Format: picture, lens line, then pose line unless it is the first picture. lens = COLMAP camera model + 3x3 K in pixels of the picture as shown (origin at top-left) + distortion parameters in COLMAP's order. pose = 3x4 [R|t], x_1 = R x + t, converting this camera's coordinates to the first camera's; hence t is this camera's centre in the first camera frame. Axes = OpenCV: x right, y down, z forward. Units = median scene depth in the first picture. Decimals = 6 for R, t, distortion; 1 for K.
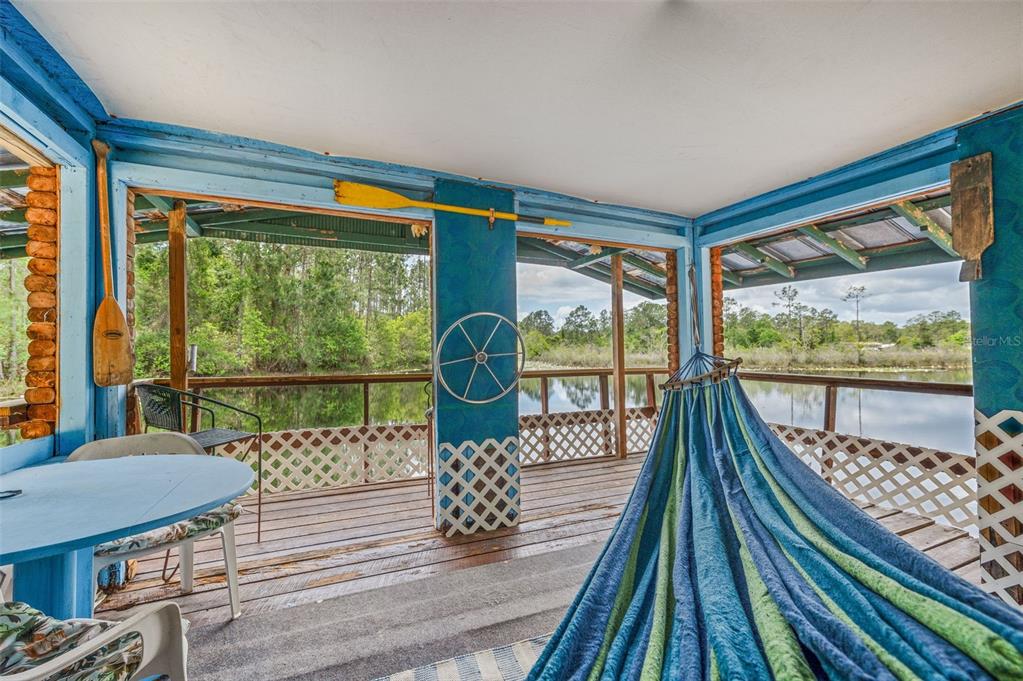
lens RADIAL K [[401.4, 0, 497.2], [0, 401.4, 340.9], [0, 0, 1]] dist [-0.001762, -0.000416]
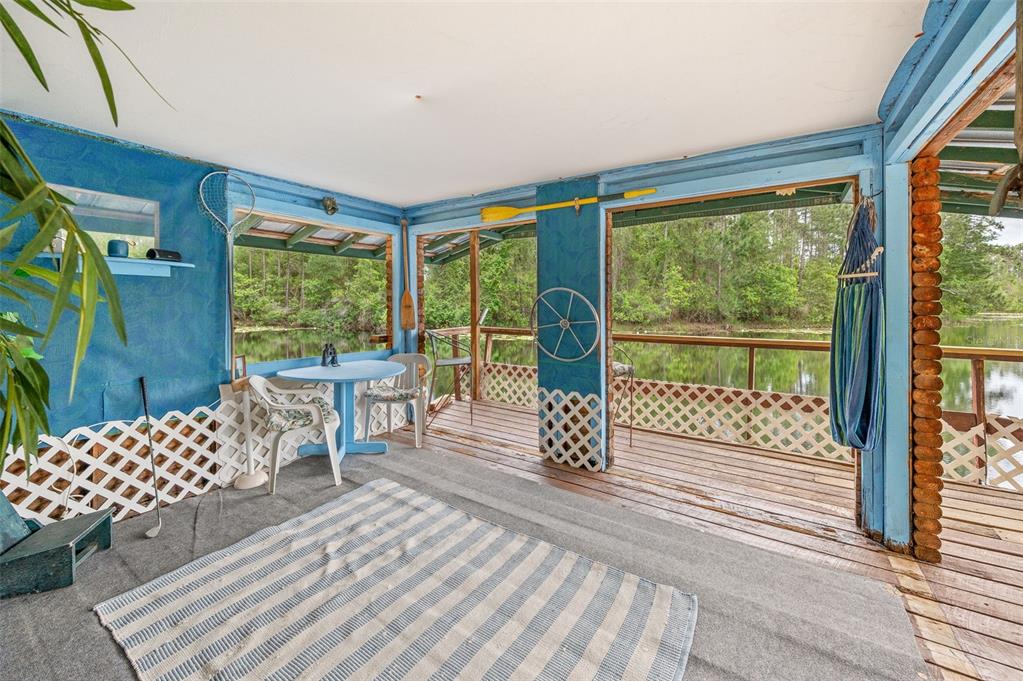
lens RADIAL K [[401.4, 0, 529.2], [0, 401.4, 302.5], [0, 0, 1]] dist [-0.001762, -0.000416]
pose [[0.575051, 0.003579, -0.818110, 0.868338], [0.019105, 0.999659, 0.017802, -0.046689], [0.817895, -0.025867, 0.574786, 0.199888]]
